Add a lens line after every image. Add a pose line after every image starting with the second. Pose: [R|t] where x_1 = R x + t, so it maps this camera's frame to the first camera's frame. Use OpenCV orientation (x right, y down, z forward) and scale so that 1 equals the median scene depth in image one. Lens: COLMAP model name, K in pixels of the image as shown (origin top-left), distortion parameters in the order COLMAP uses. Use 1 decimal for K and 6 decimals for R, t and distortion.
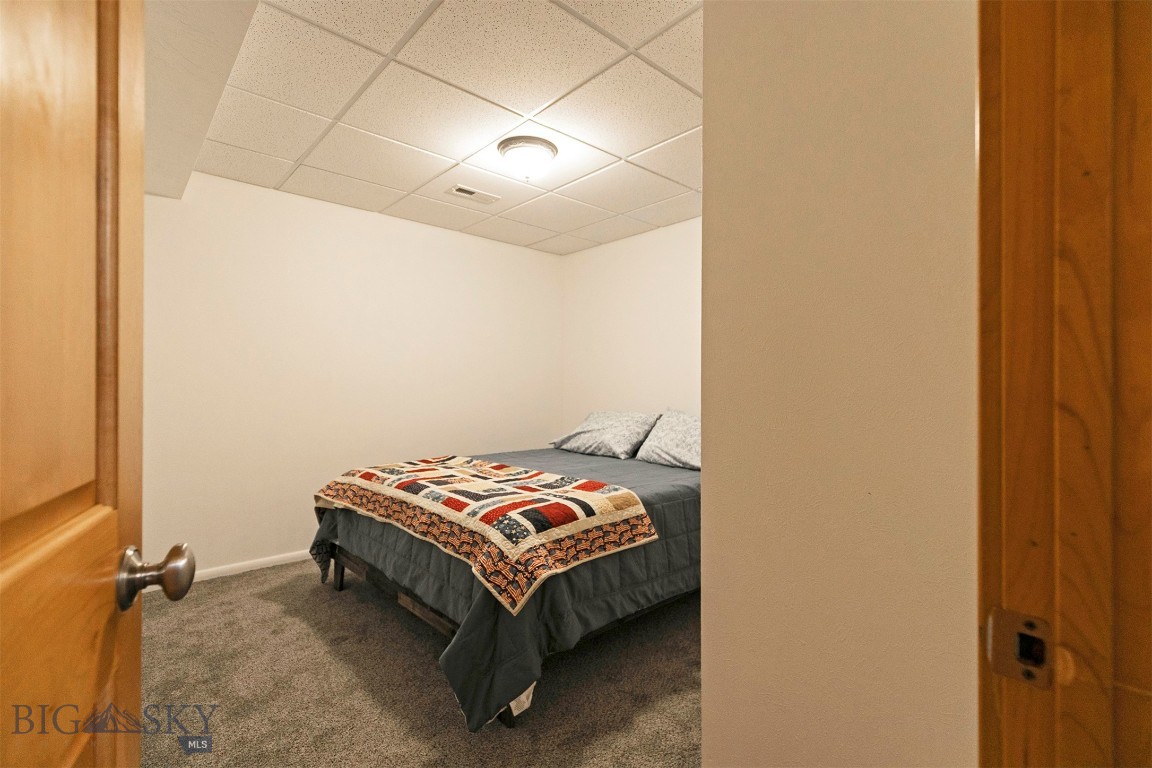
lens RADIAL K [[524.6, 0, 578.8], [0, 524.6, 379.4], [0, 0, 1]] dist [0.005649, 0.000448]
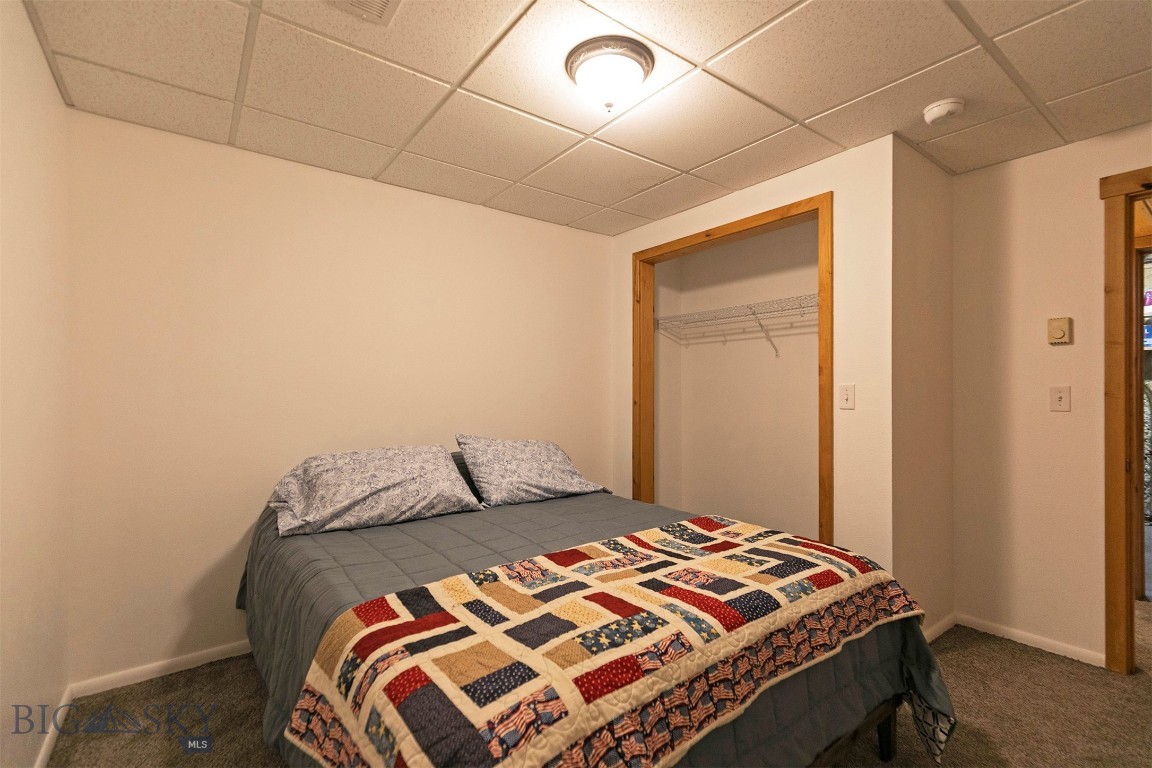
lens RADIAL K [[524.6, 0, 600.5], [0, 524.6, 377.5], [0, 0, 1]] dist [0.005649, 0.000448]
pose [[0.078459, 0.018724, 0.996741, -0.665274], [-0.011511, 0.999774, -0.017875, -0.020348], [-0.996851, -0.010071, 0.078657, 0.832853]]
